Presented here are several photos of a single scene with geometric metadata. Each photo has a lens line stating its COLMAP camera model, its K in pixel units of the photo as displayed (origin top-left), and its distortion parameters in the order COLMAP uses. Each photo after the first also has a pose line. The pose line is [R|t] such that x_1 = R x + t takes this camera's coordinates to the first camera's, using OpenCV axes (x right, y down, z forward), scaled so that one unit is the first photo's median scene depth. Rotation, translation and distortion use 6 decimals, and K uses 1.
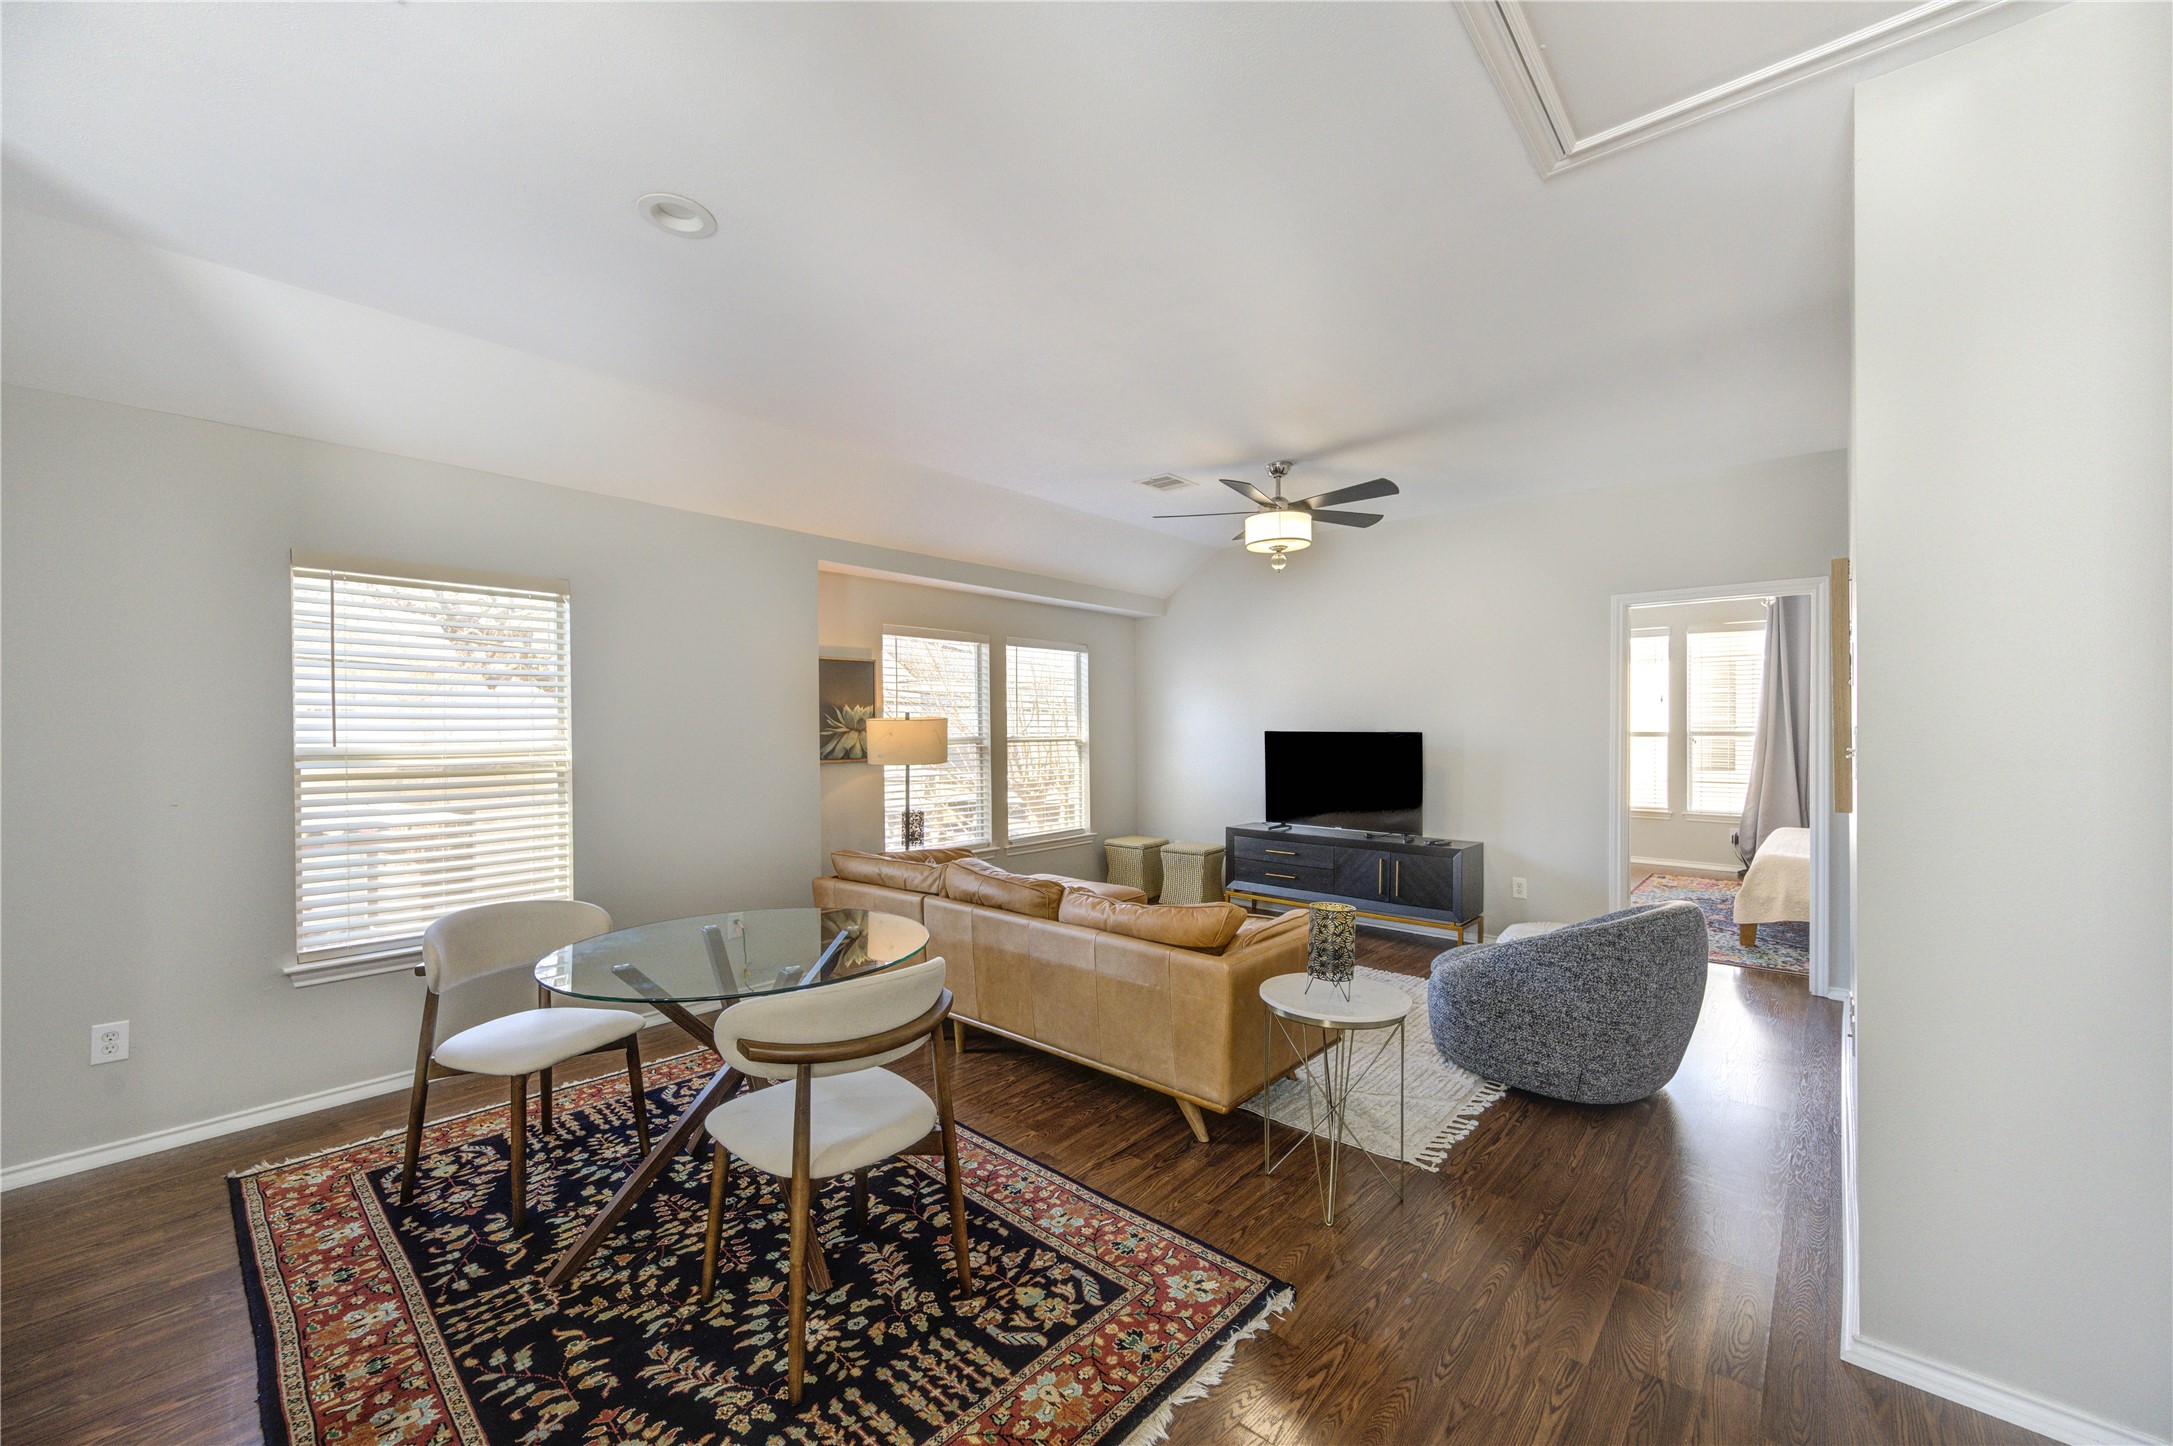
lens RADIAL K [[851.6, 0, 1086.5], [0, 851.6, 723.0], [0, 0, 1]] dist [-0.001258, -0.000124]
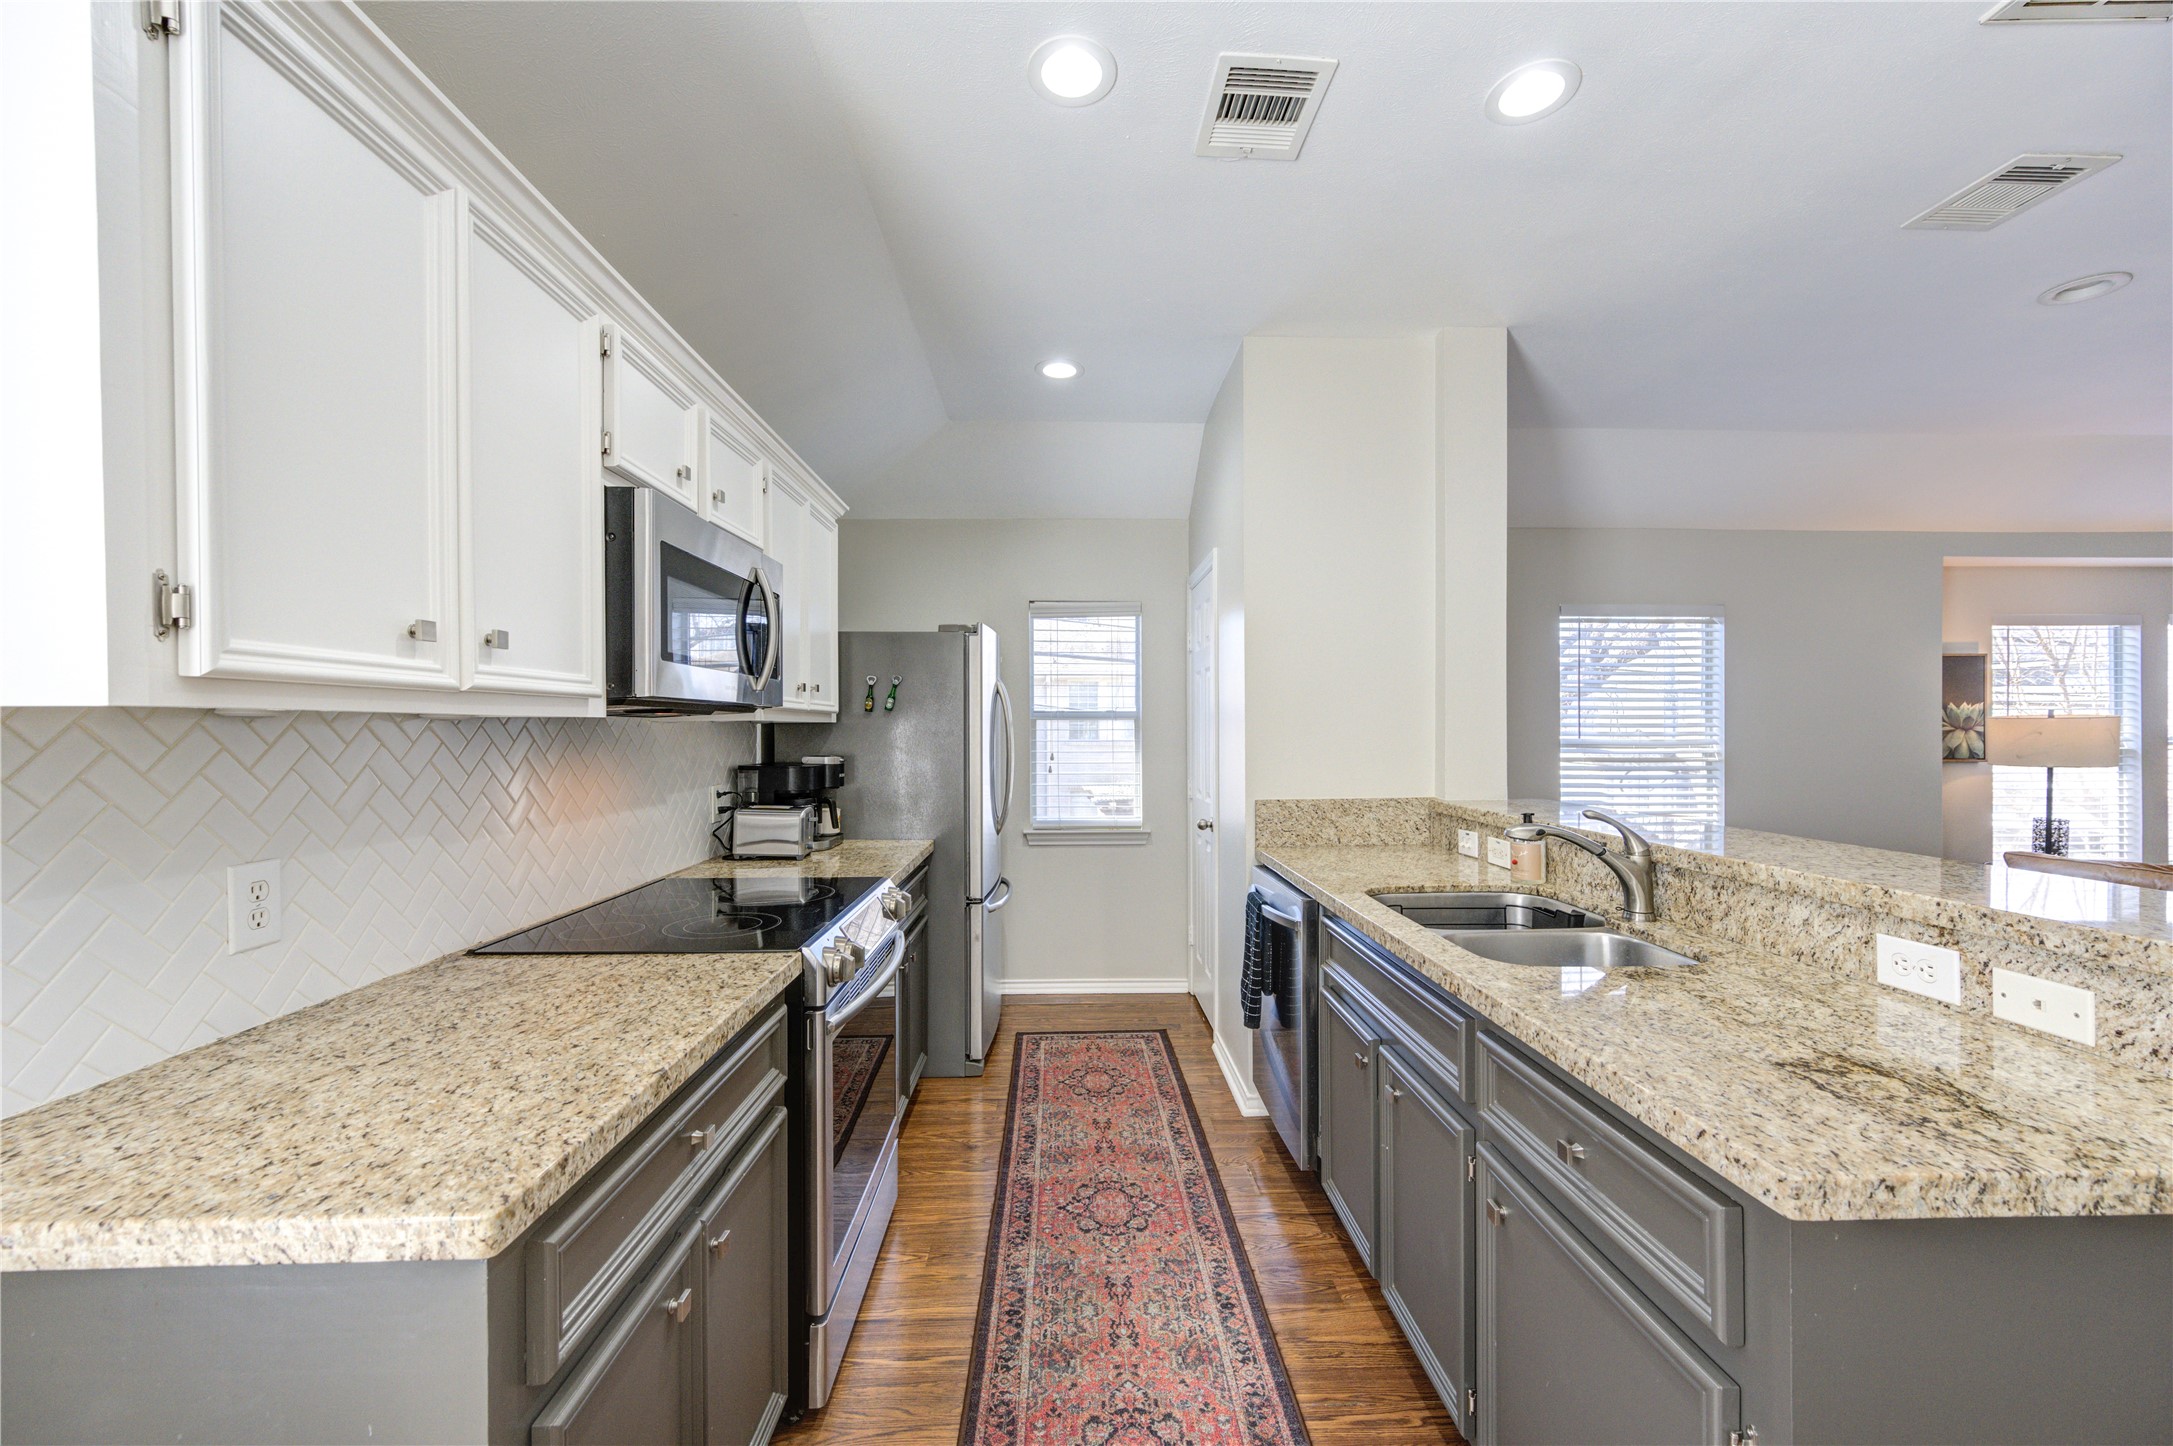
lens RADIAL K [[851.6, 0, 1086.5], [0, 851.6, 723.0], [0, 0, 1]] dist [-0.001258, -0.000124]
pose [[0.684802, -0.013026, -0.728613, -0.263211], [0.002961, 0.999882, -0.015092, 0.014011], [0.728724, 0.008177, 0.684759, -0.385509]]
